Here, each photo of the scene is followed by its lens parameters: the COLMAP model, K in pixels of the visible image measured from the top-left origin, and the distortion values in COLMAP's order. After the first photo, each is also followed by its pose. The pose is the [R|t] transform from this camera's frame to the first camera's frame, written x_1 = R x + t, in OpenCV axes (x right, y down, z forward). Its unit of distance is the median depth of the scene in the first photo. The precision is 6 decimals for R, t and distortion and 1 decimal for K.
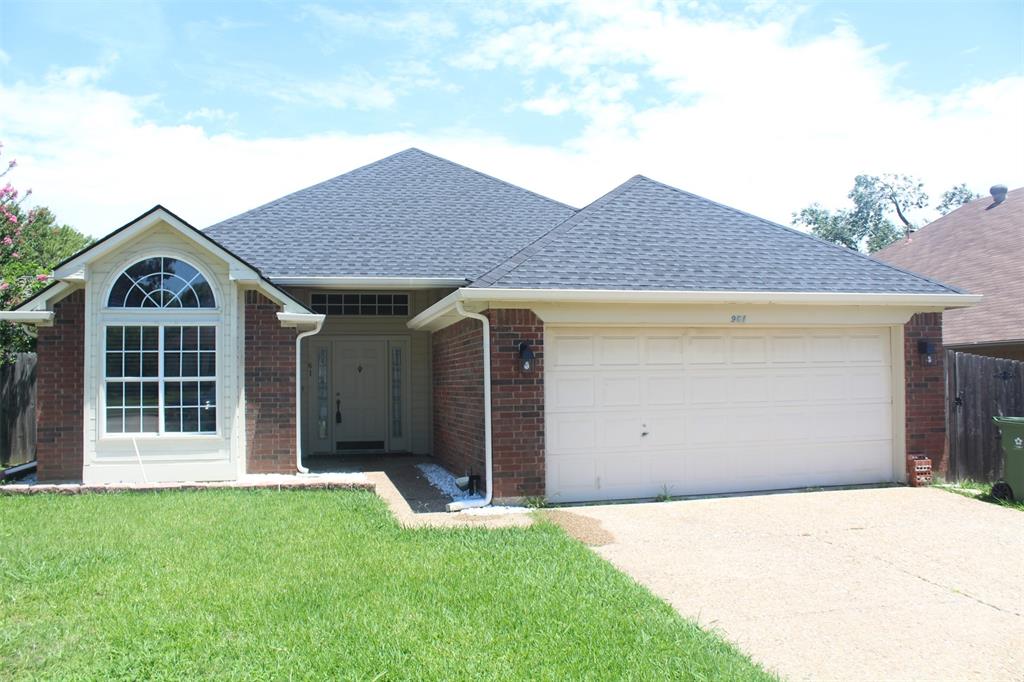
lens RADIAL K [[838.3, 0, 509.7], [0, 838.3, 338.9], [0, 0, 1]] dist [-0.167586, 0.146207]
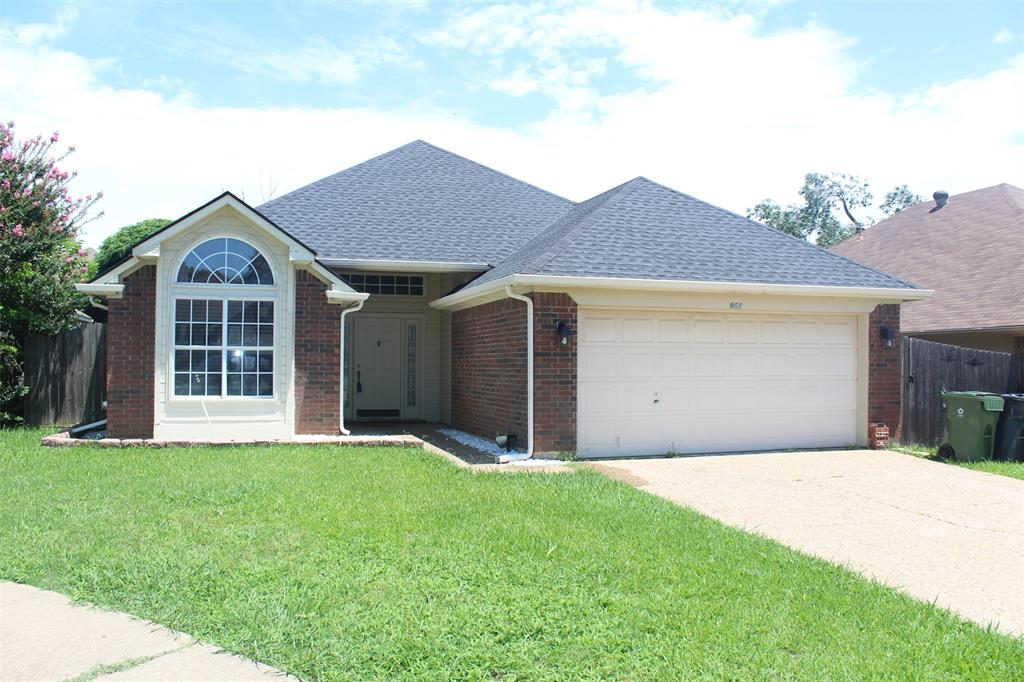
lens RADIAL K [[838.3, 0, 509.7], [0, 838.3, 338.9], [0, 0, 1]] dist [-0.167586, 0.146207]
pose [[0.997170, 0.019676, 0.072558, -0.121069], [-0.021223, 0.999562, 0.020613, 0.005520], [-0.072121, -0.022095, 0.997151, -0.148079]]
